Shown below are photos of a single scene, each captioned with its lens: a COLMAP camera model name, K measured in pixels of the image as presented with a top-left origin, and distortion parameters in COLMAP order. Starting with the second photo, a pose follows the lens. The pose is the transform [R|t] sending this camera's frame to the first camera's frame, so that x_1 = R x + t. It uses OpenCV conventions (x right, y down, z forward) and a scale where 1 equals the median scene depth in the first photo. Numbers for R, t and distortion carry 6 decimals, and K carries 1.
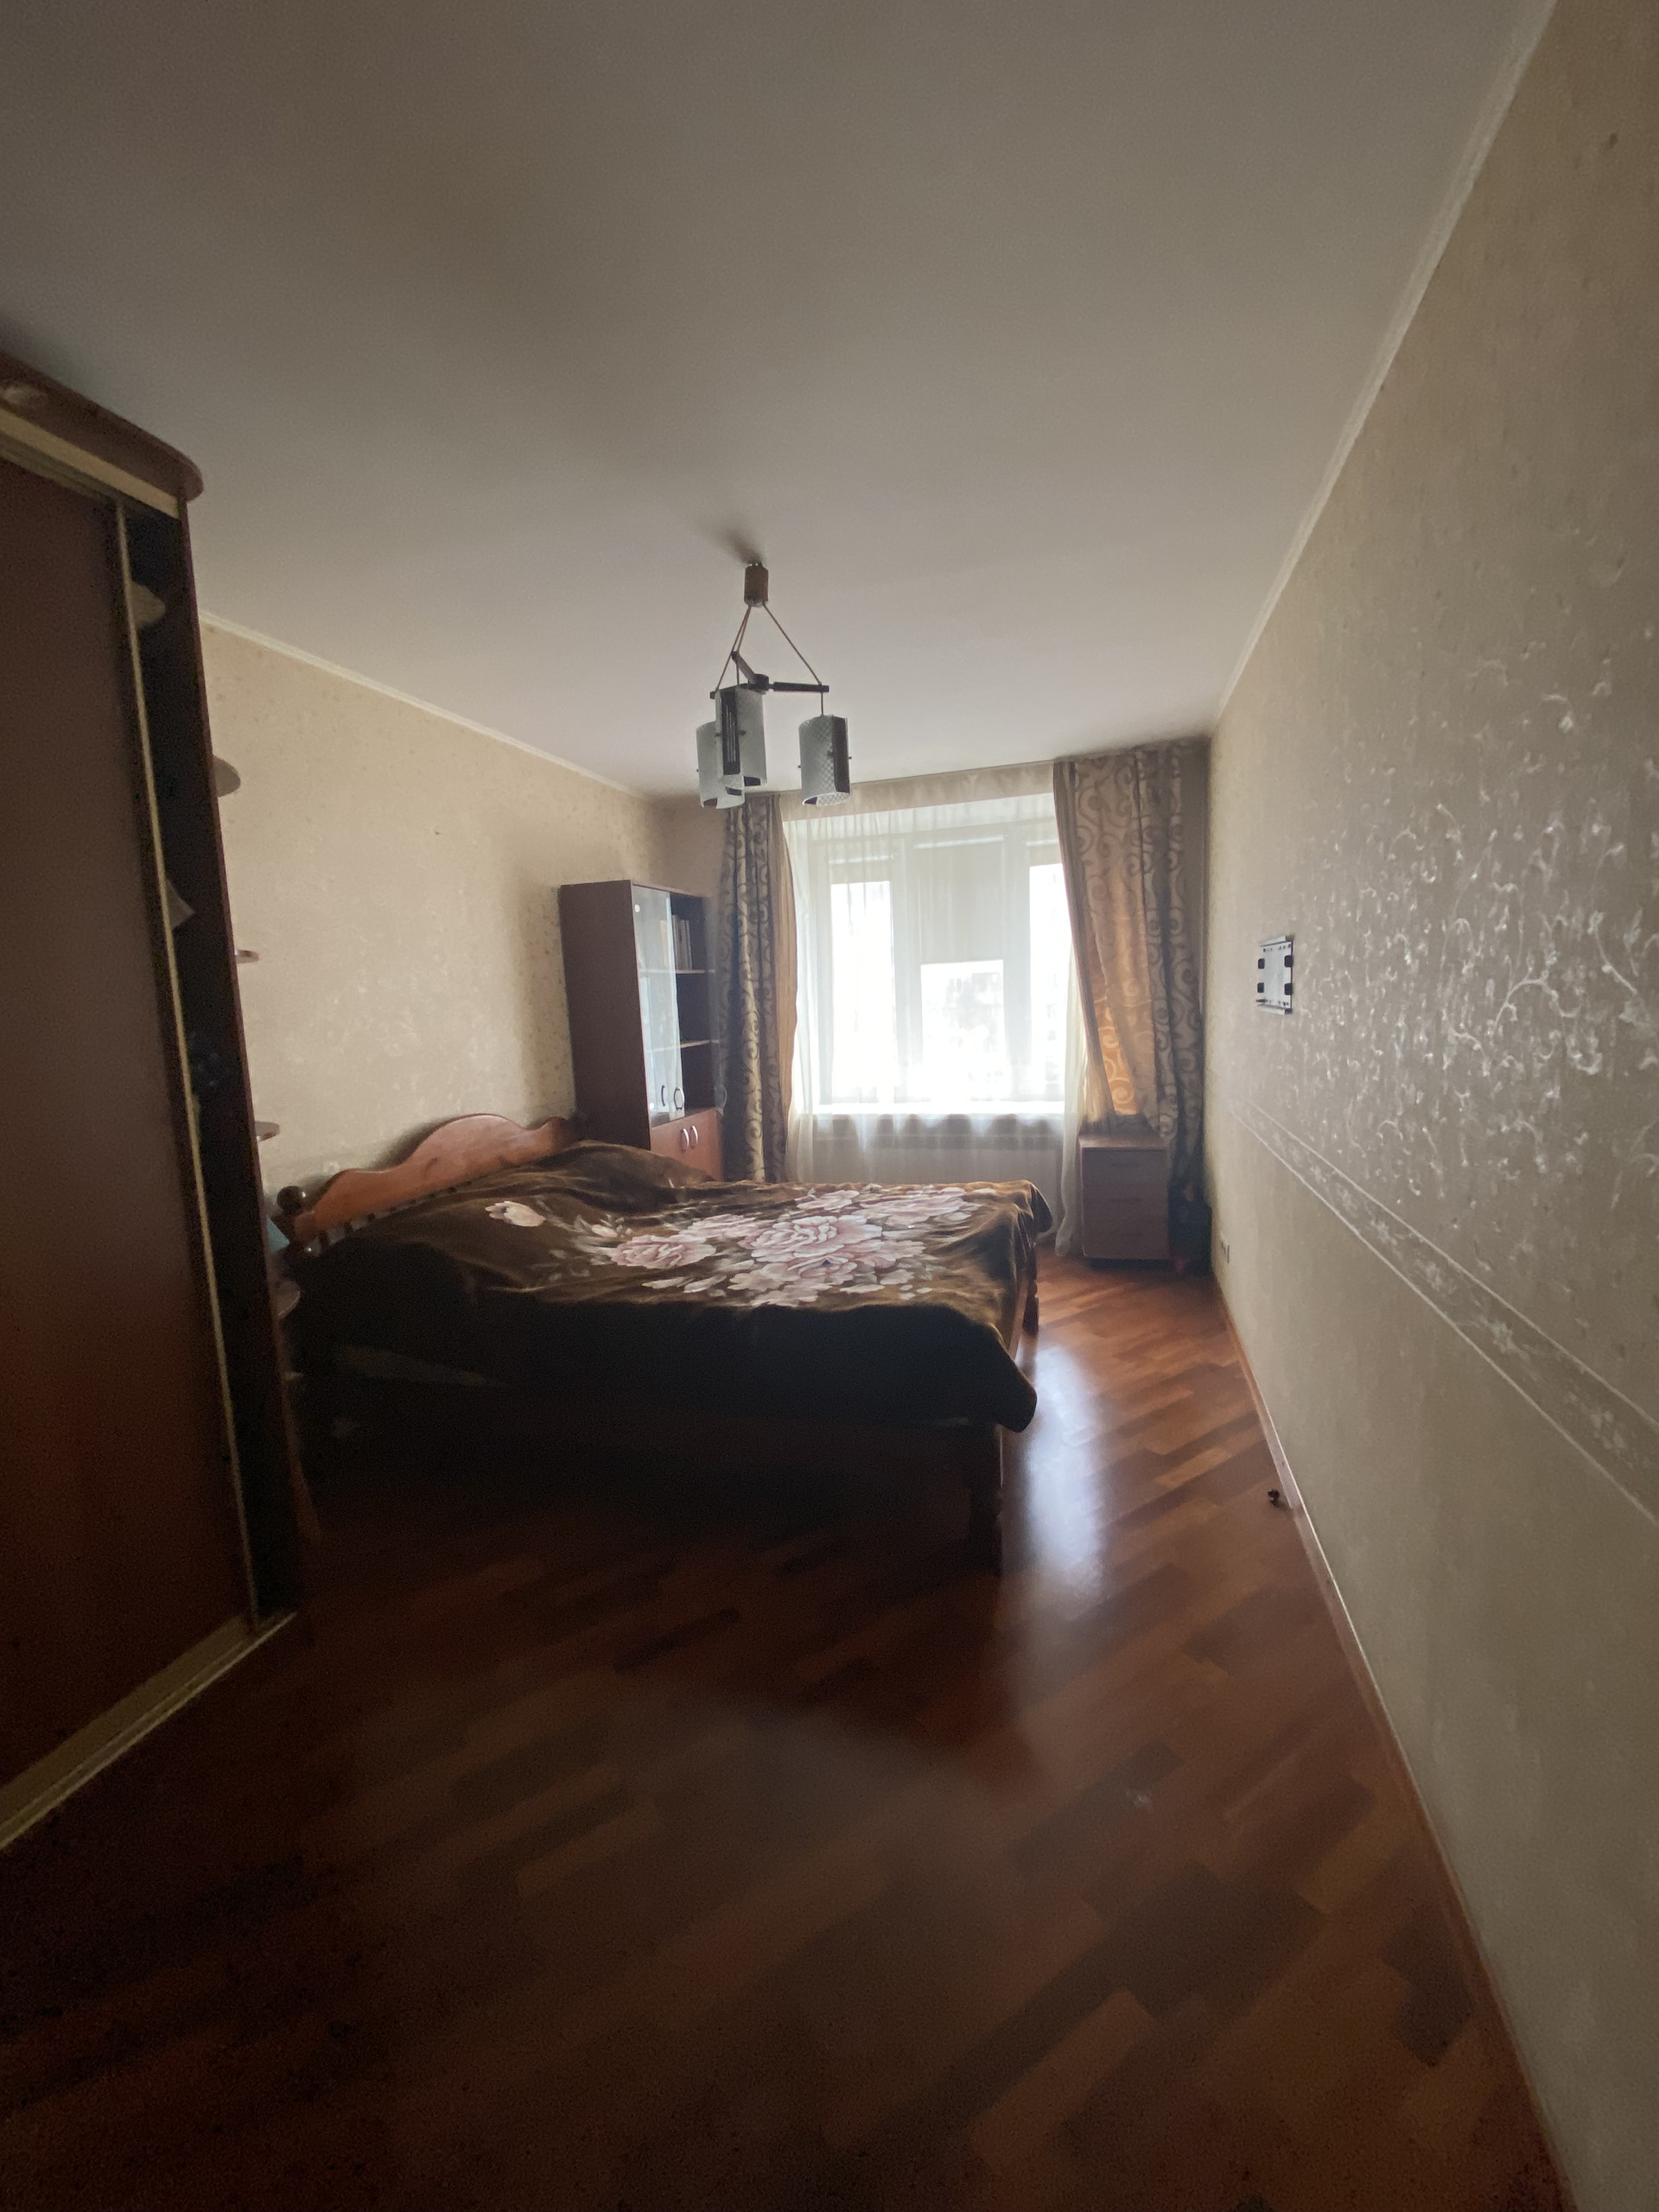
lens RADIAL K [[883.5, 0, 810.5], [0, 883.5, 1099.5], [0, 0, 1]] dist [-0.010681, -0.001448]
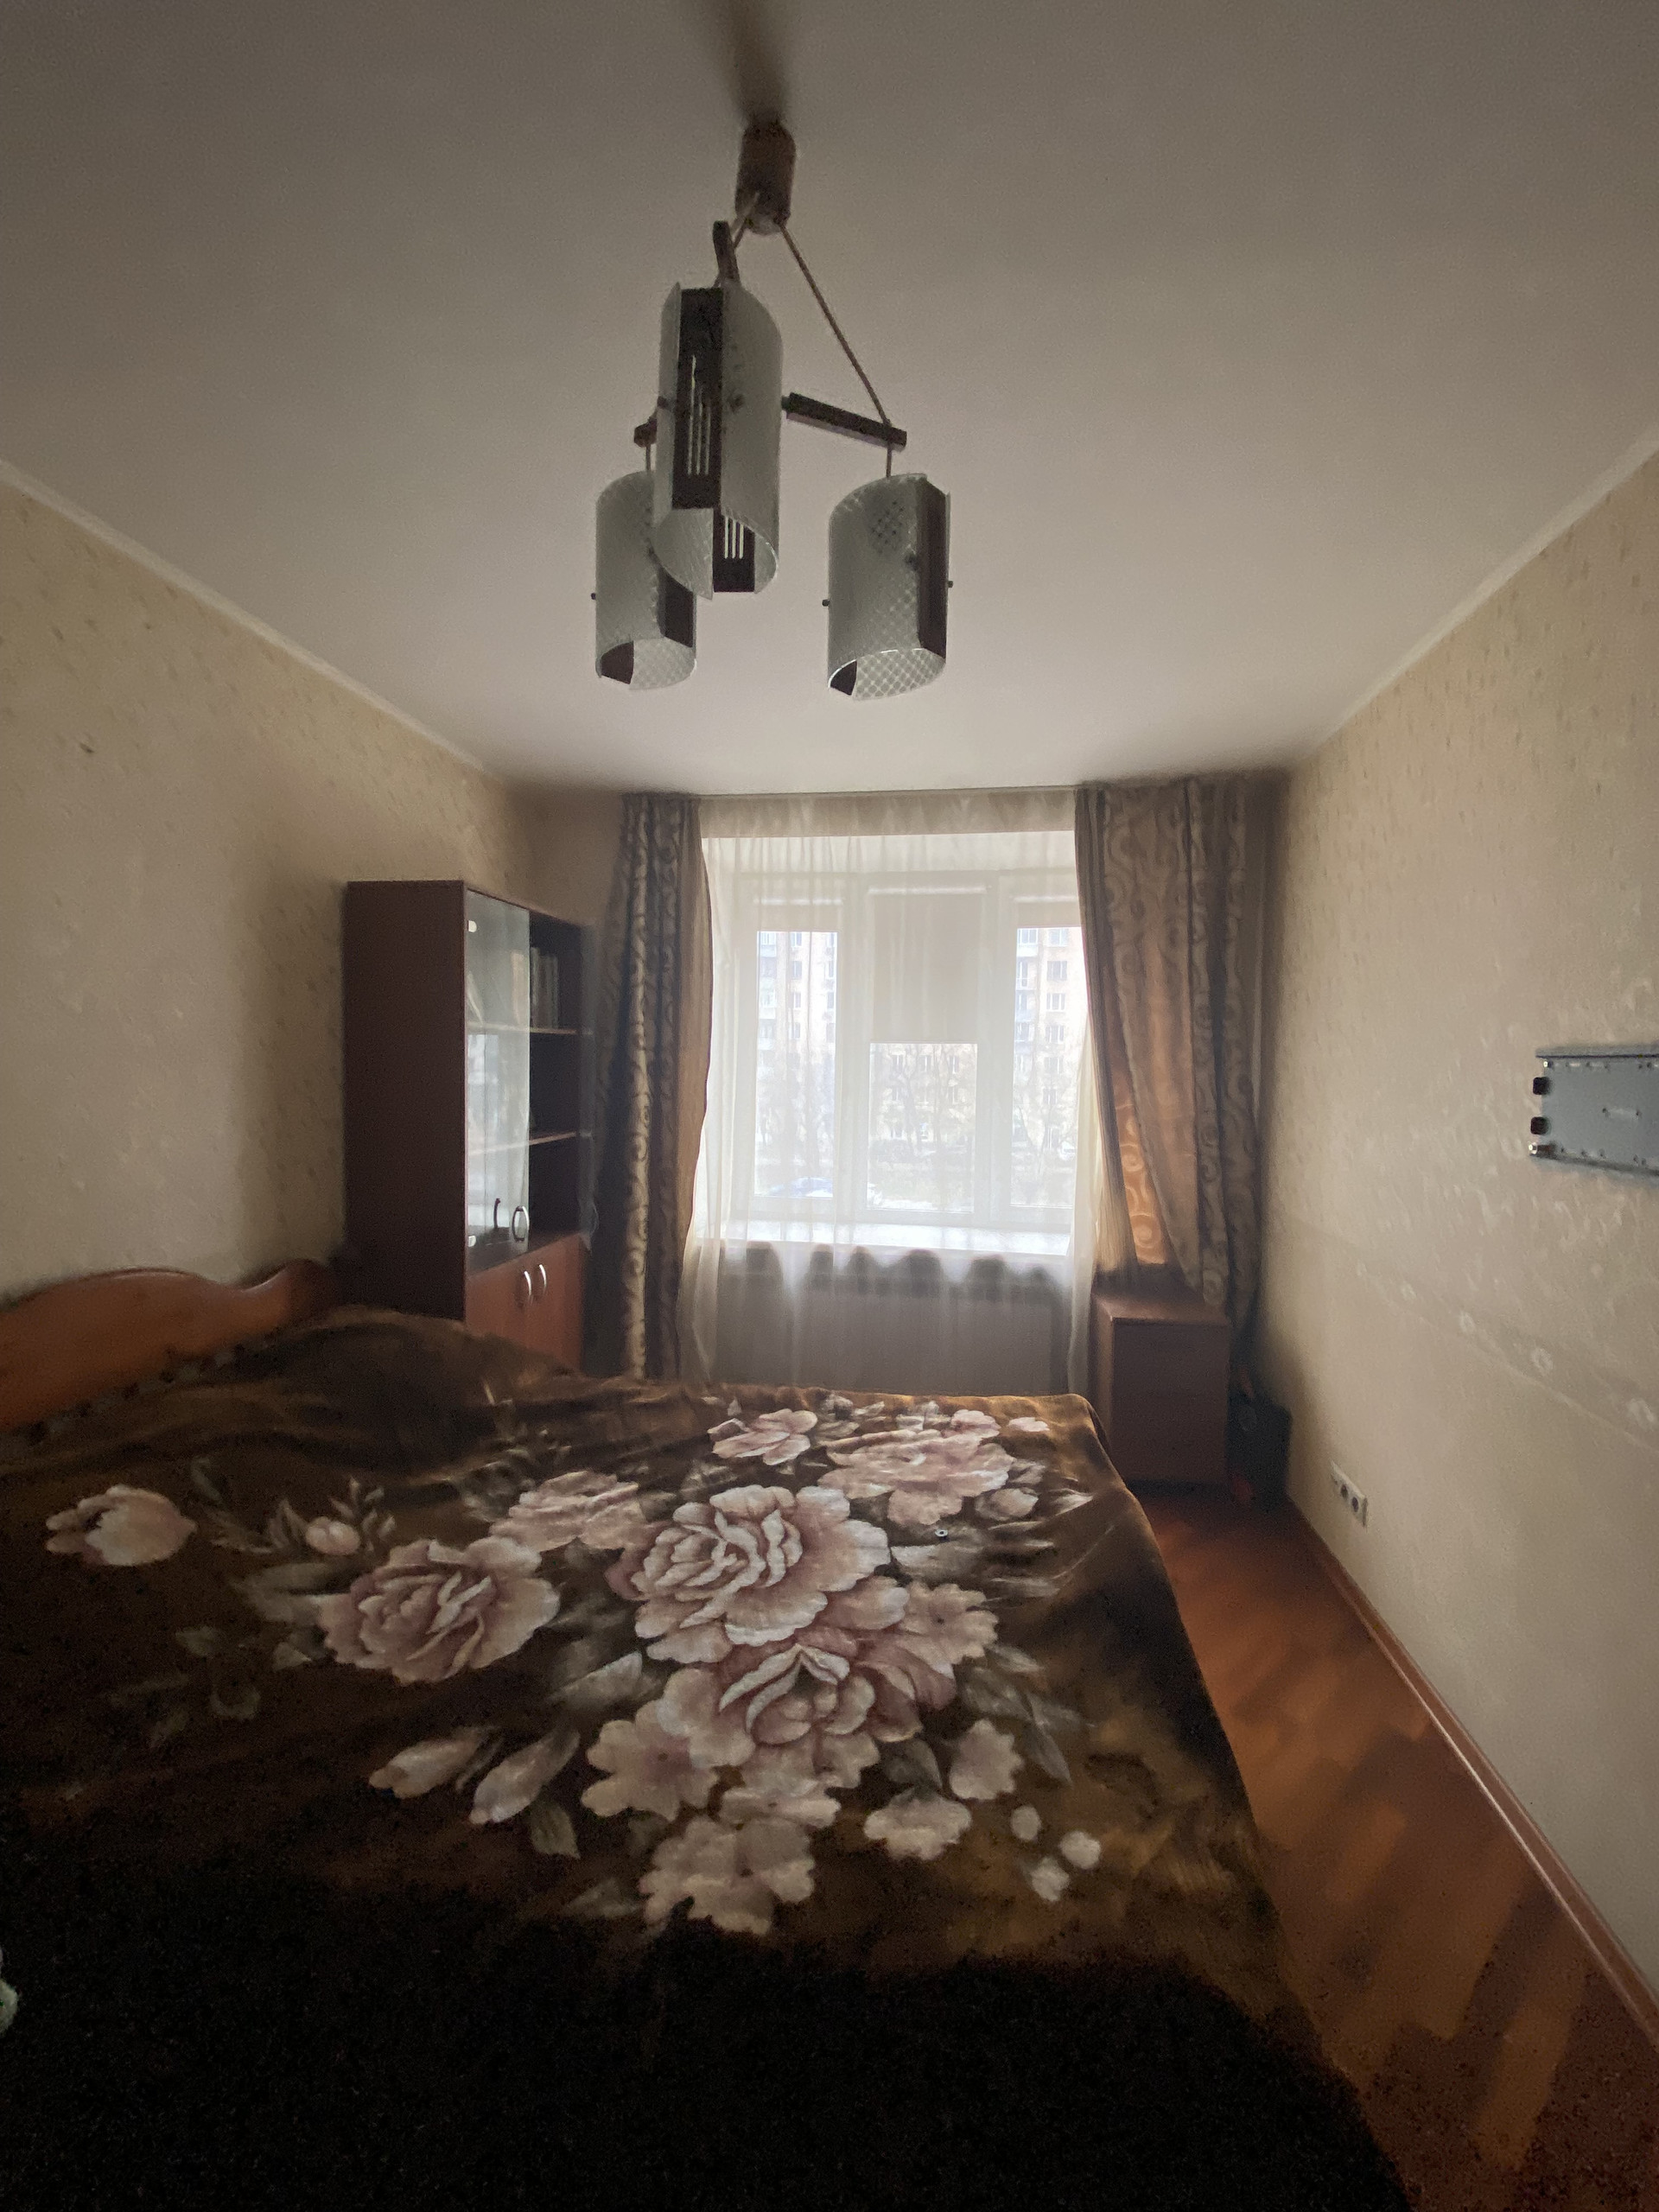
lens RADIAL K [[883.5, 0, 832.2], [0, 883.5, 1086.4], [0, 0, 1]] dist [-0.010681, -0.001448]
pose [[0.984346, 0.058698, 0.166187, -0.039571], [-0.042770, 0.994282, -0.097852, -0.049747], [-0.170980, 0.089212, 0.981227, 0.329120]]
